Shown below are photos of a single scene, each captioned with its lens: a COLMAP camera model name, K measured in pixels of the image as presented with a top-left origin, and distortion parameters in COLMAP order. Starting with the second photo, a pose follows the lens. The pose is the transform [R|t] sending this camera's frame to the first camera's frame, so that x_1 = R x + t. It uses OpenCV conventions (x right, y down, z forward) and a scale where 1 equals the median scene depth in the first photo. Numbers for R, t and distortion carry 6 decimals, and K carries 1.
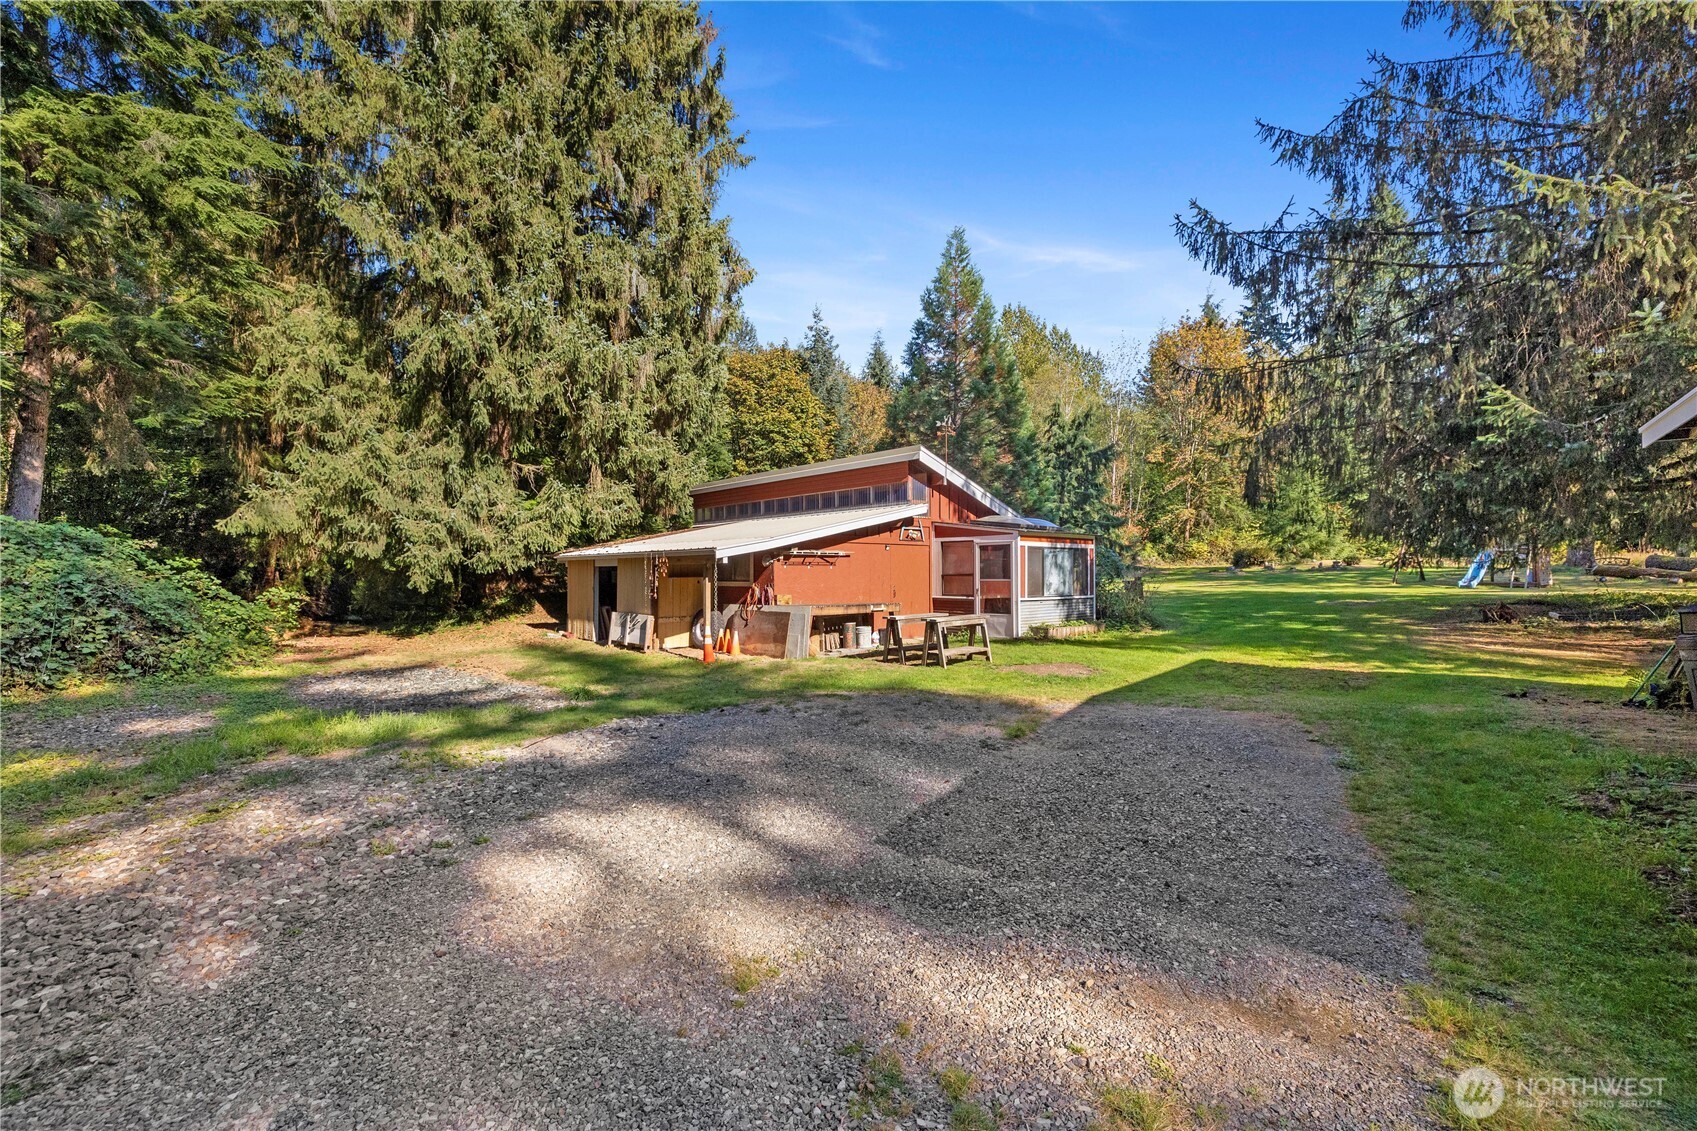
lens RADIAL K [[718.6, 0, 839.2], [0, 718.6, 565.9], [0, 0, 1]] dist [-0.004029, 0.000838]
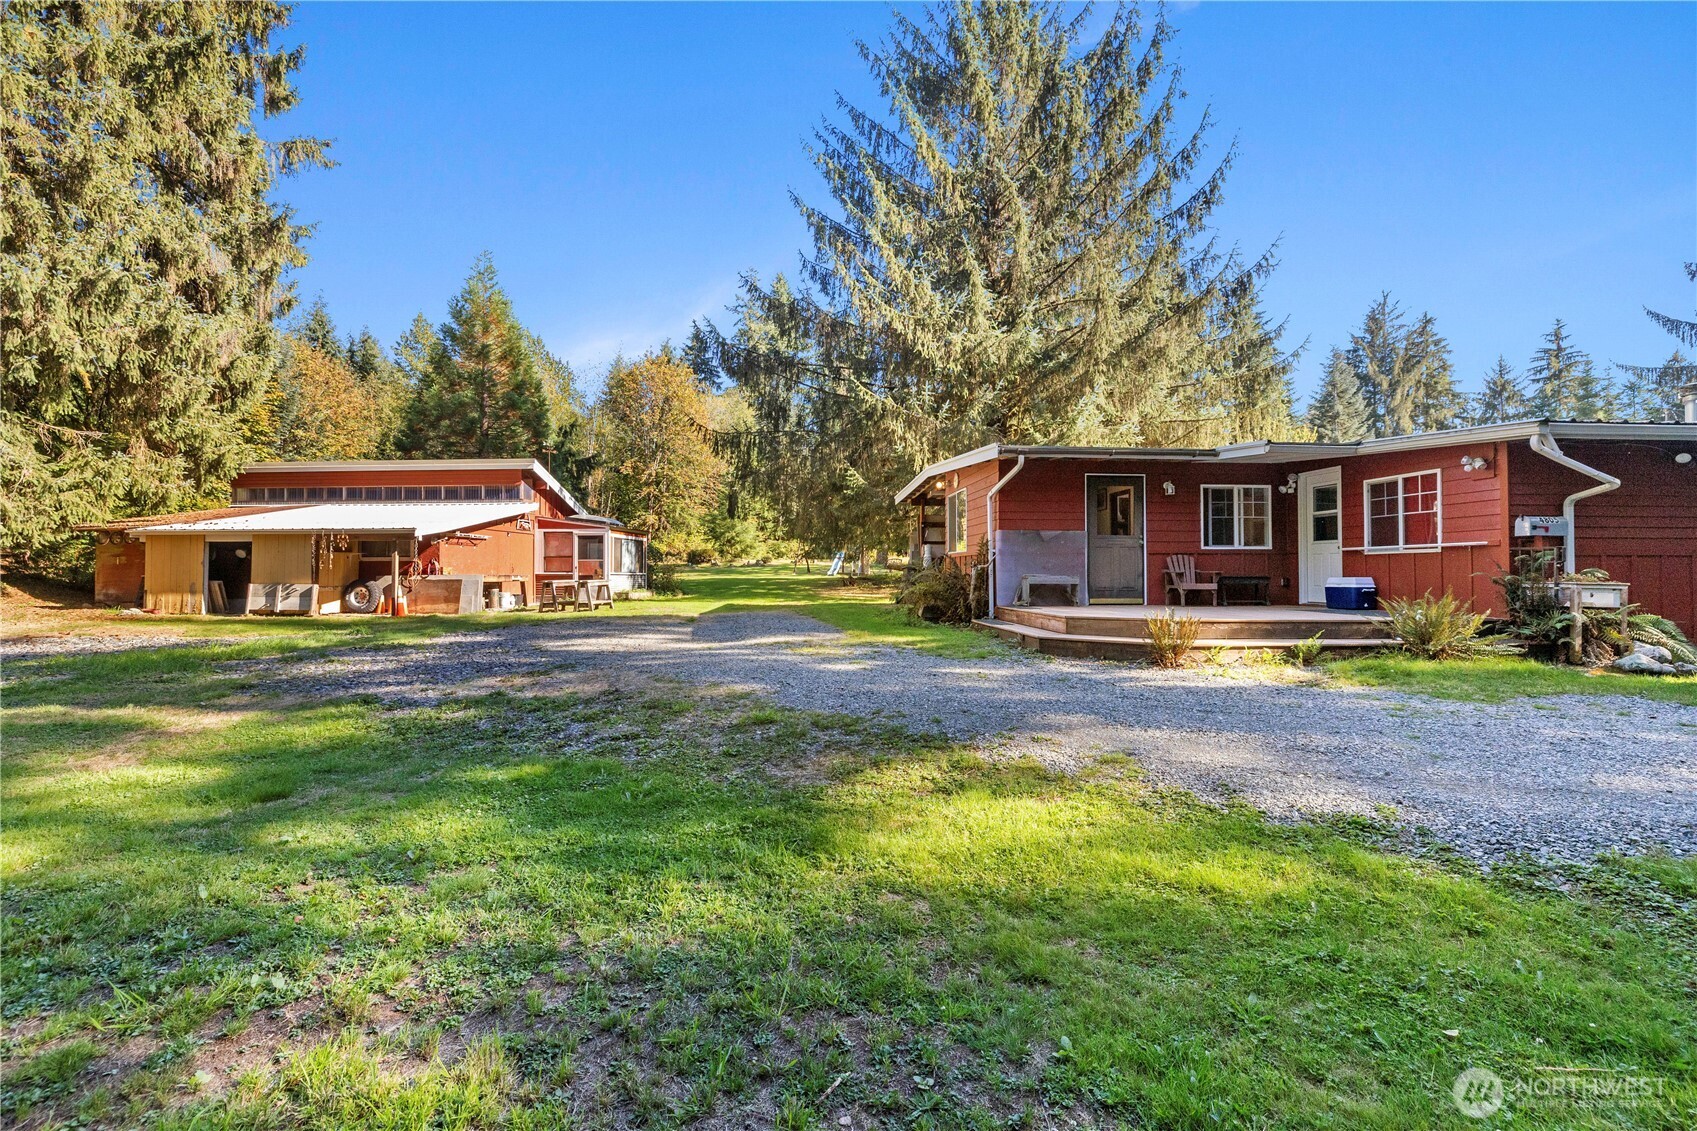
lens RADIAL K [[718.6, 0, 846.1], [0, 718.6, 565.6], [0, 0, 1]] dist [-0.004029, 0.000838]
pose [[0.731804, 0.010160, 0.681439, -0.358388], [-0.008752, 0.999947, -0.005510, 0.031770], [-0.681459, -0.001932, 0.731854, -0.363064]]
